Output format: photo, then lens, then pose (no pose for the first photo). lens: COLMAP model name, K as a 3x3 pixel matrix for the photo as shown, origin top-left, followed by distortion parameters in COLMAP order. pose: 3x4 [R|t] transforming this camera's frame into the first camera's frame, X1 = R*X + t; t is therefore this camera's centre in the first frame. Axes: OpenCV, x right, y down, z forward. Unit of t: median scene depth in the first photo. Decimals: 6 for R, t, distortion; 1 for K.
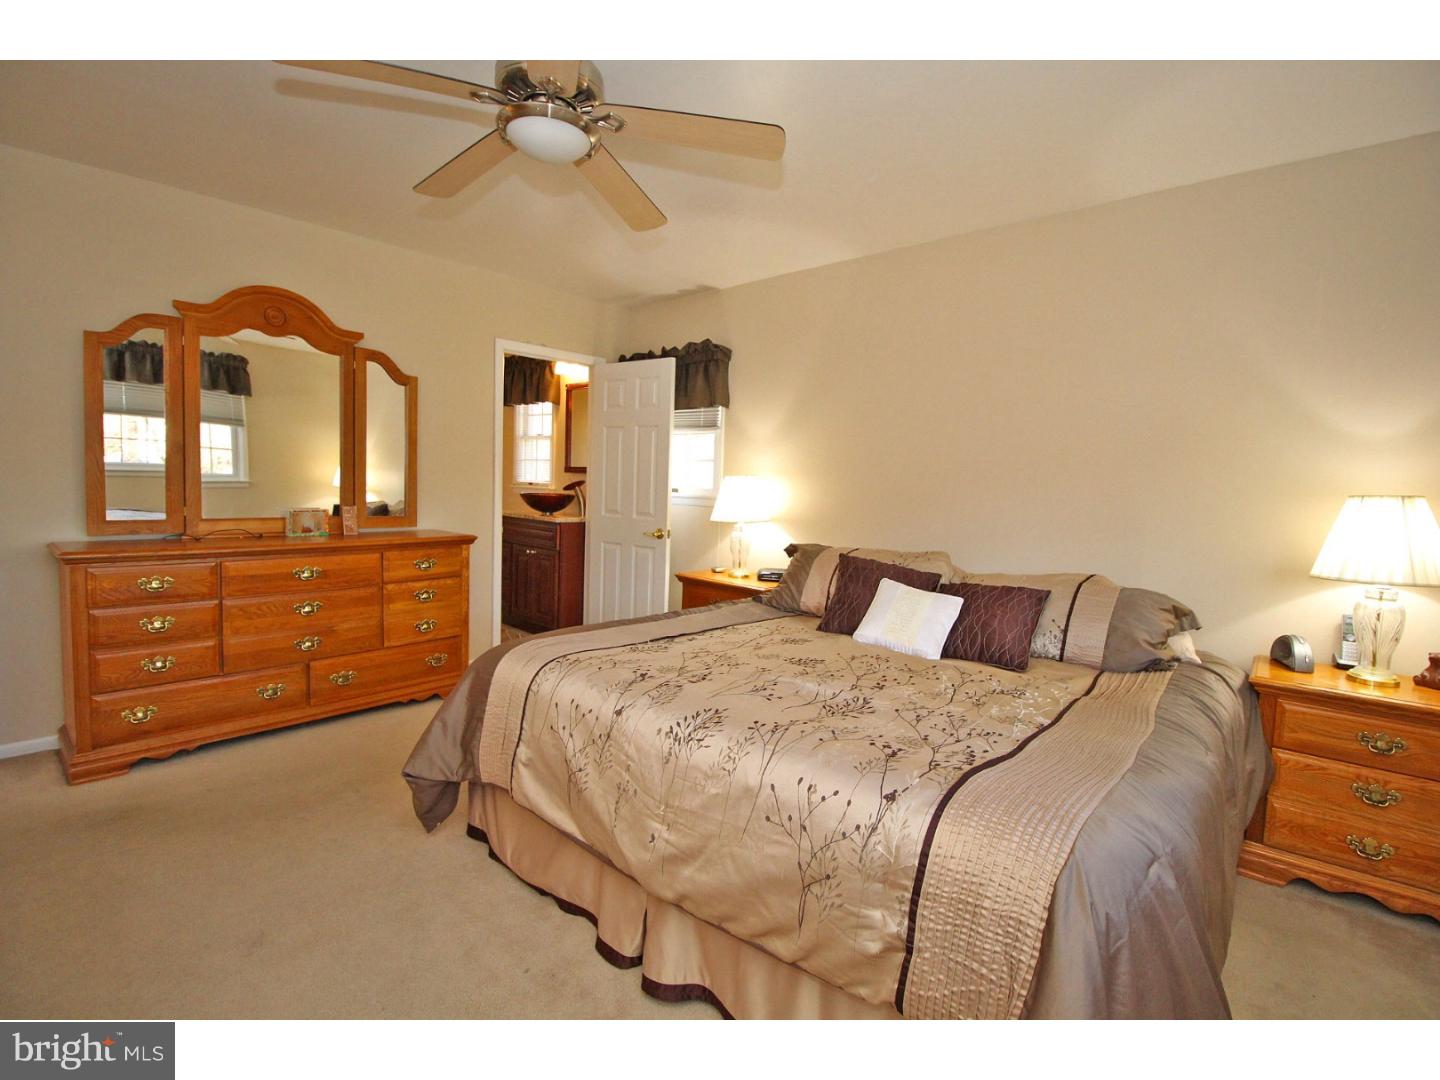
lens RADIAL K [[690.4, 0, 727.3], [0, 690.4, 531.0], [0, 0, 1]] dist [0.005188, -0.015471]
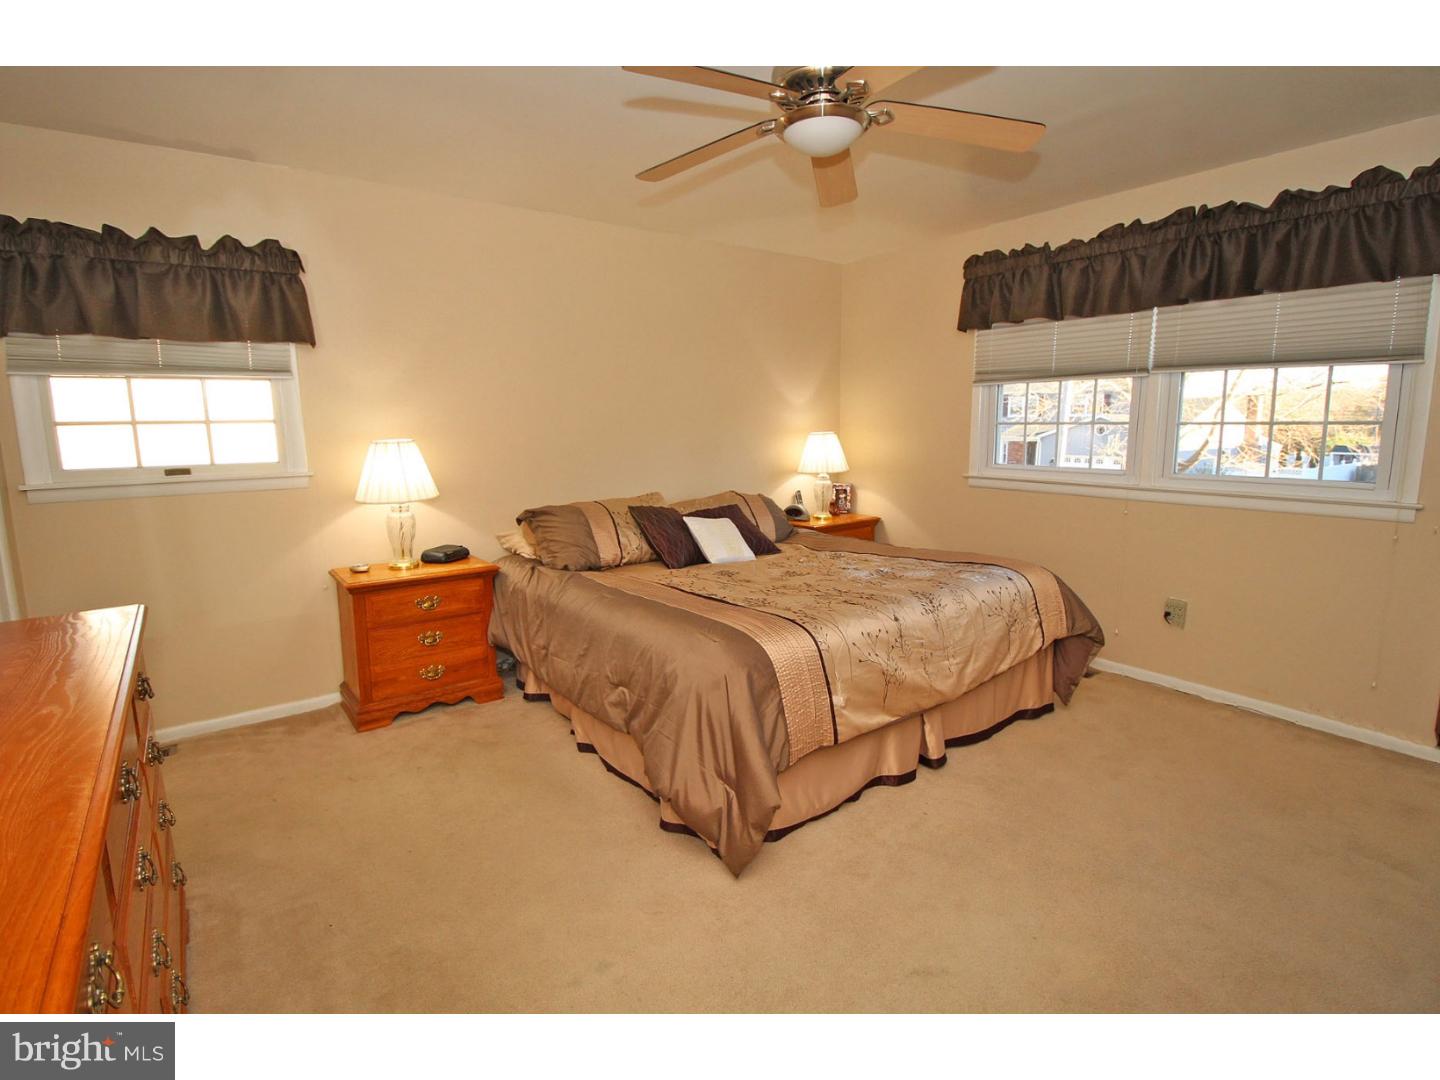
lens RADIAL K [[690.4, 0, 727.3], [0, 690.4, 531.0], [0, 0, 1]] dist [0.005188, -0.015471]
pose [[0.179521, -0.190575, 0.965118, -1.487451], [0.088371, 0.980214, 0.177118, -0.185223], [-0.979777, 0.053492, 0.192810, 1.020582]]
